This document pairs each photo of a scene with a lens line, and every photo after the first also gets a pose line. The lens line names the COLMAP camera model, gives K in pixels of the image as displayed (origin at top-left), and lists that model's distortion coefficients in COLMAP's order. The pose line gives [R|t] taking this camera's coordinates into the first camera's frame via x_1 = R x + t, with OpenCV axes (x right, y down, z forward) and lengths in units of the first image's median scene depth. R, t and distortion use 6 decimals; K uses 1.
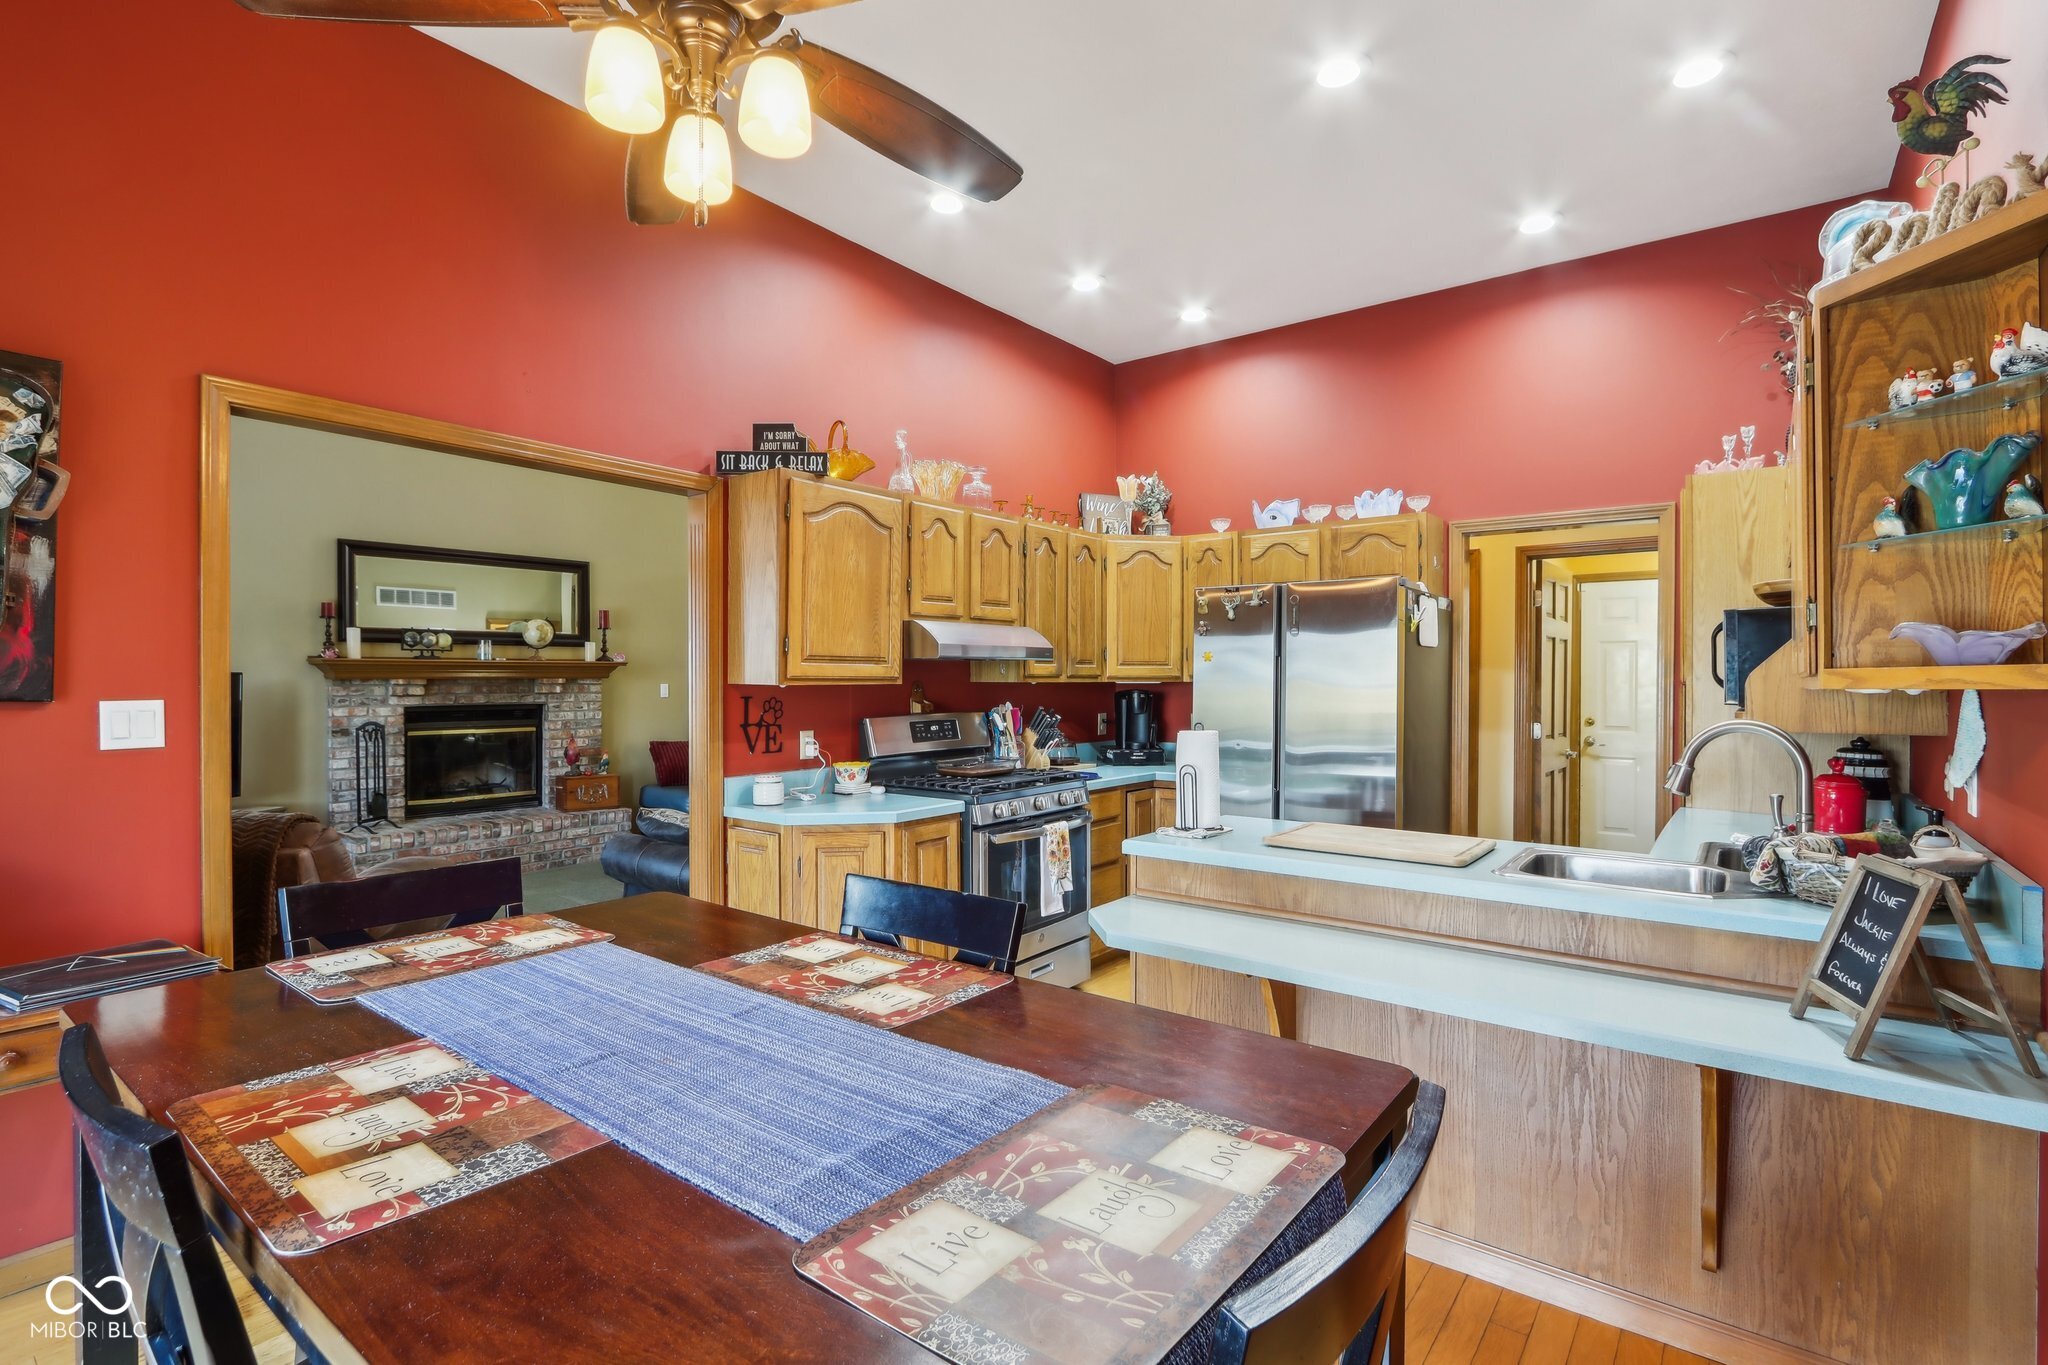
lens RADIAL K [[970.0, 0, 1024.0], [0, 970.0, 682.5], [0, 0, 1]] dist [-0.004207, -0.000521]
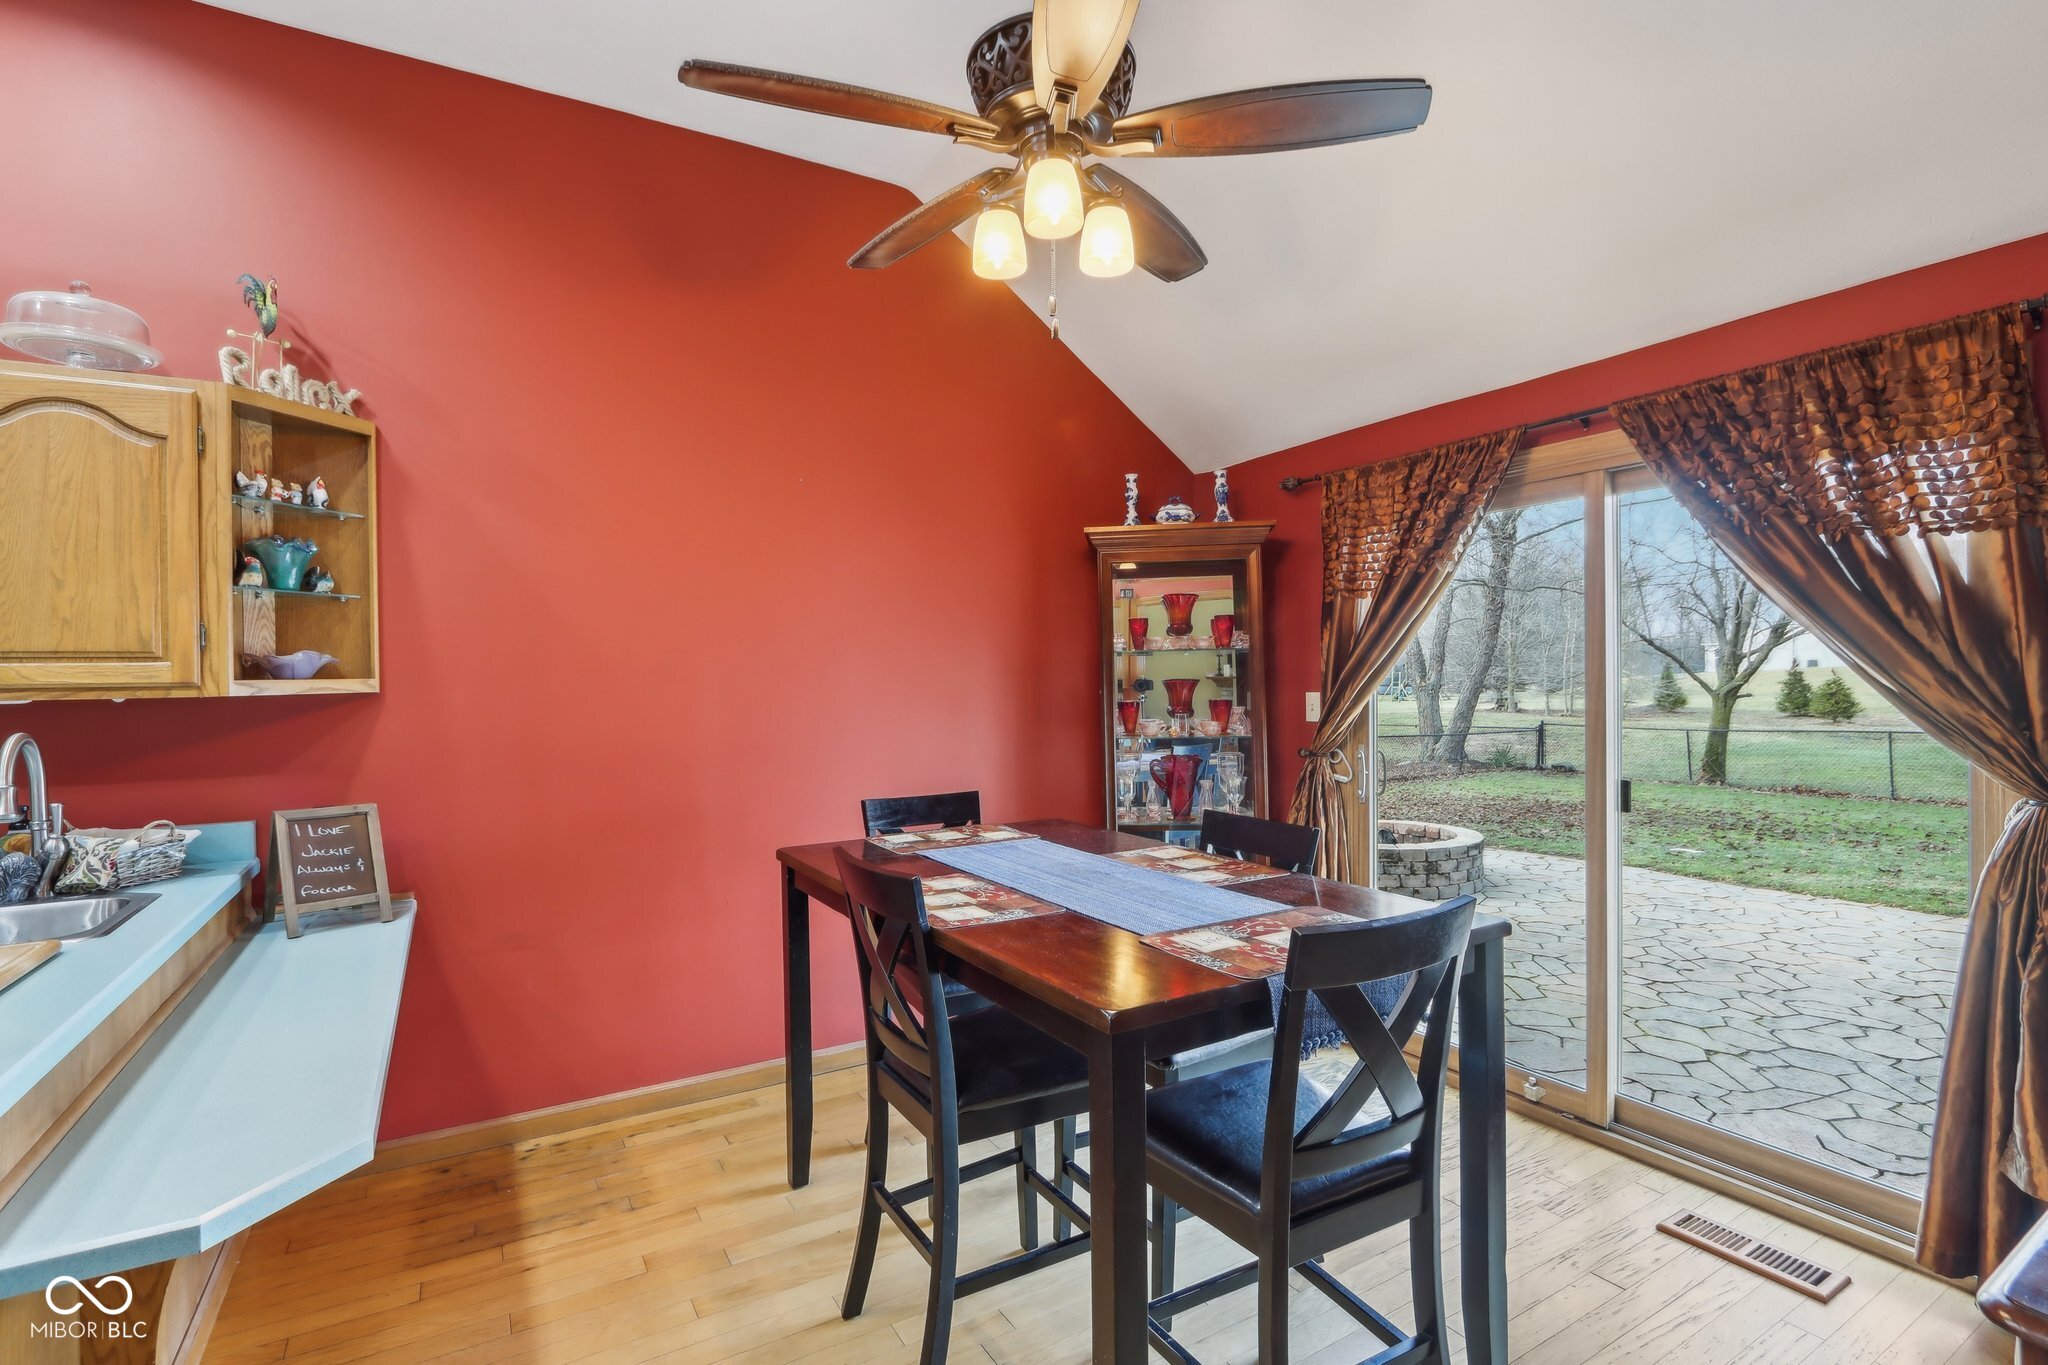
lens RADIAL K [[970.0, 0, 1024.0], [0, 970.0, 682.5], [0, 0, 1]] dist [-0.004207, -0.000521]
pose [[-0.930823, 0.007228, 0.365399, -0.435190], [0.011233, 0.999898, 0.008835, -0.007762], [-0.365298, 0.012328, -0.930809, 1.263036]]
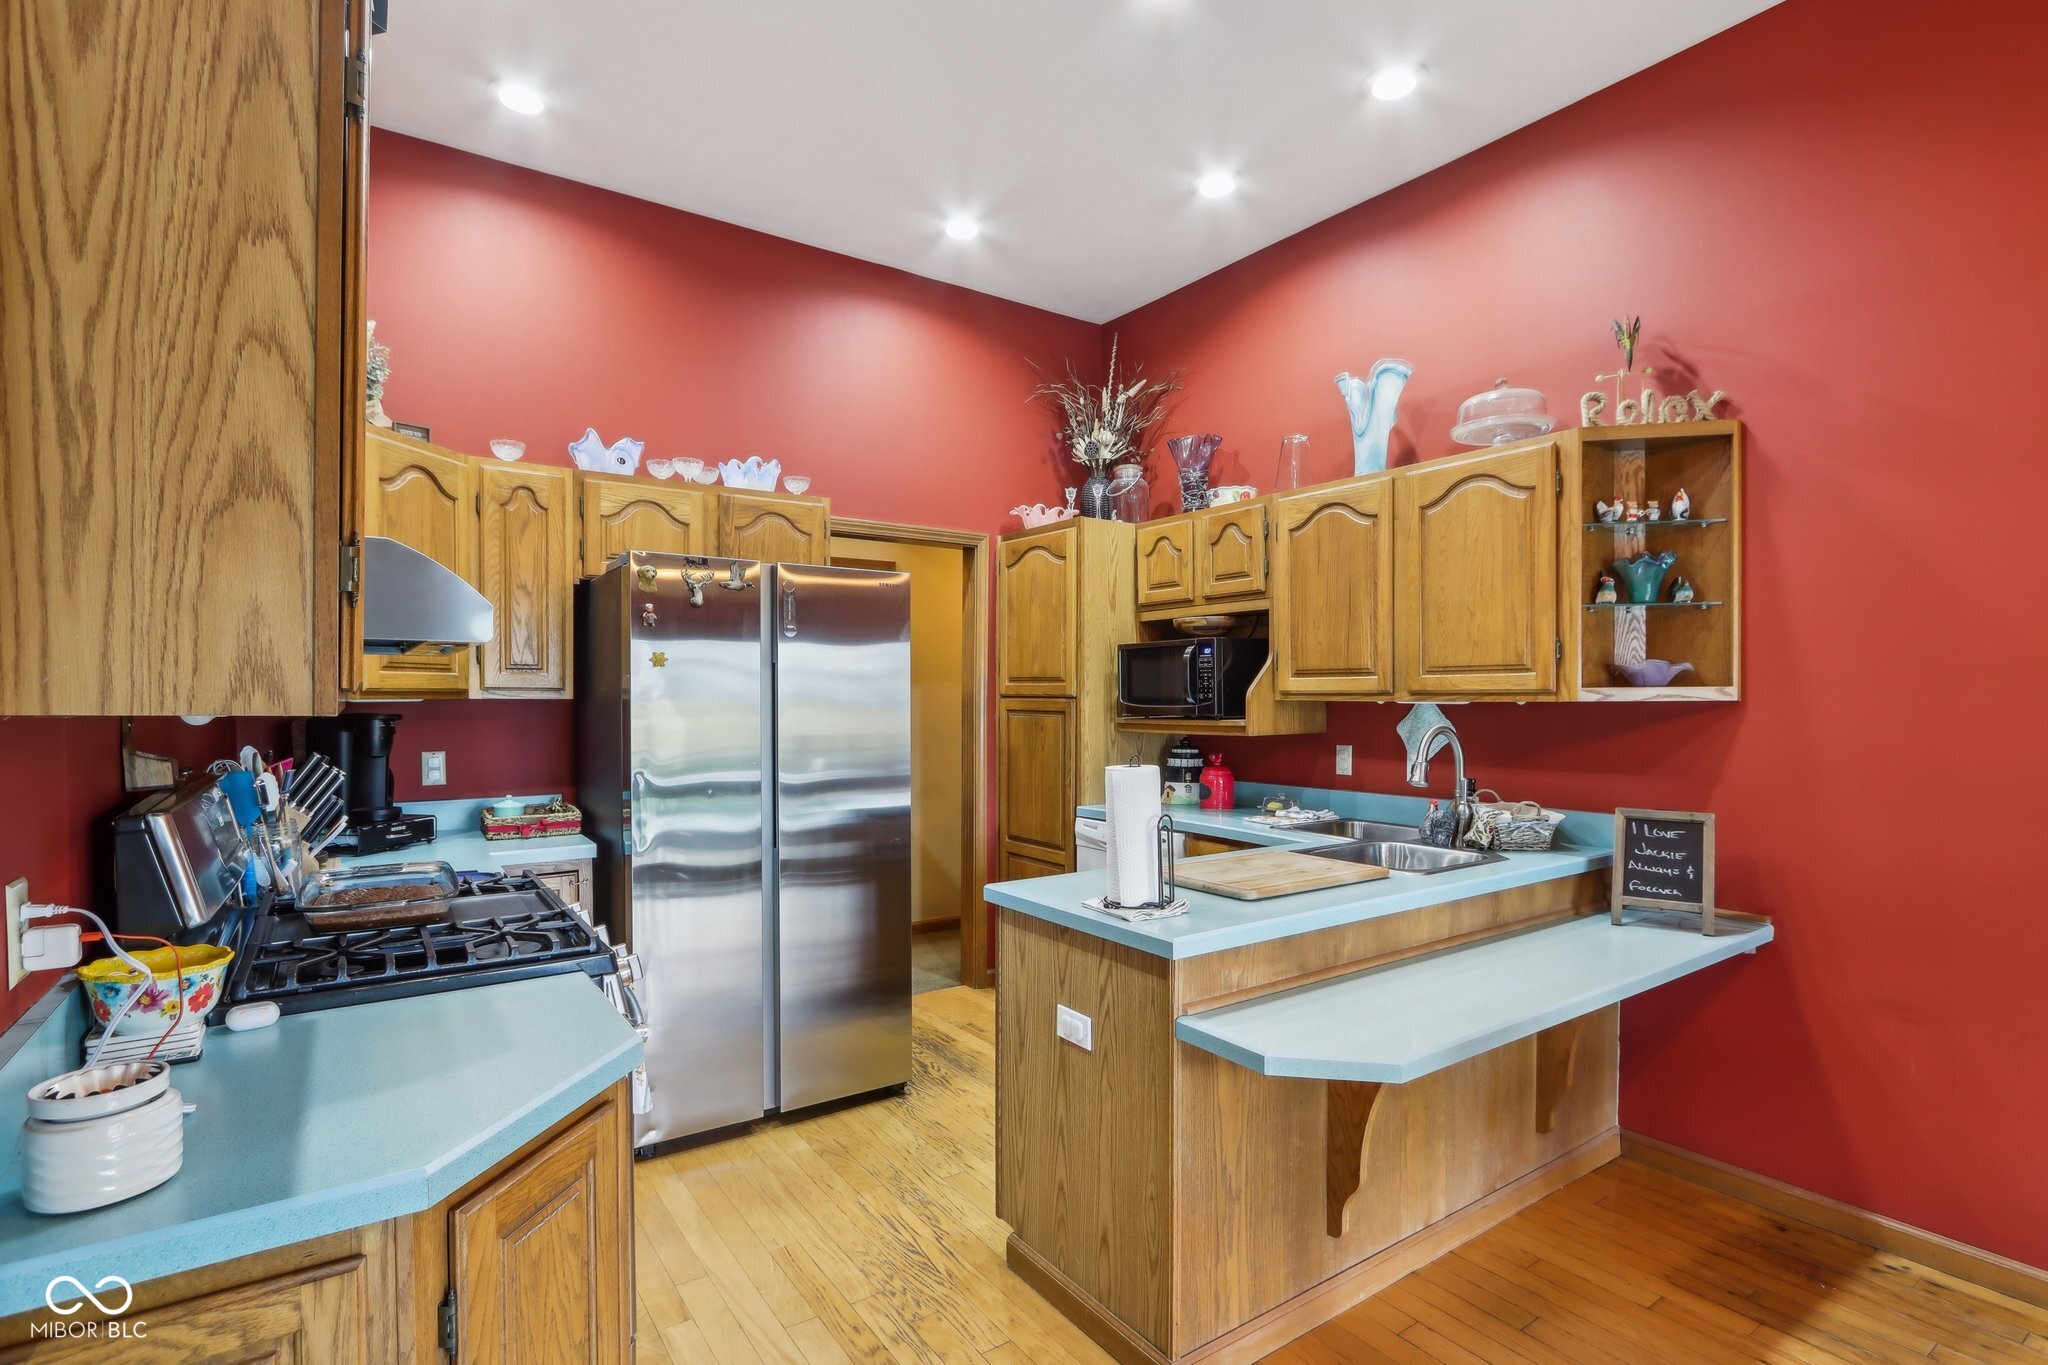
lens RADIAL K [[996.0, 0, 1020.6], [0, 996.0, 713.9], [0, 0, 1]] dist [-0.001822, 0.000284]
pose [[0.296299, -0.020616, 0.954873, -0.610189], [0.005233, 0.999787, 0.019962, -0.006386], [-0.955081, -0.000918, 0.296344, 0.949781]]
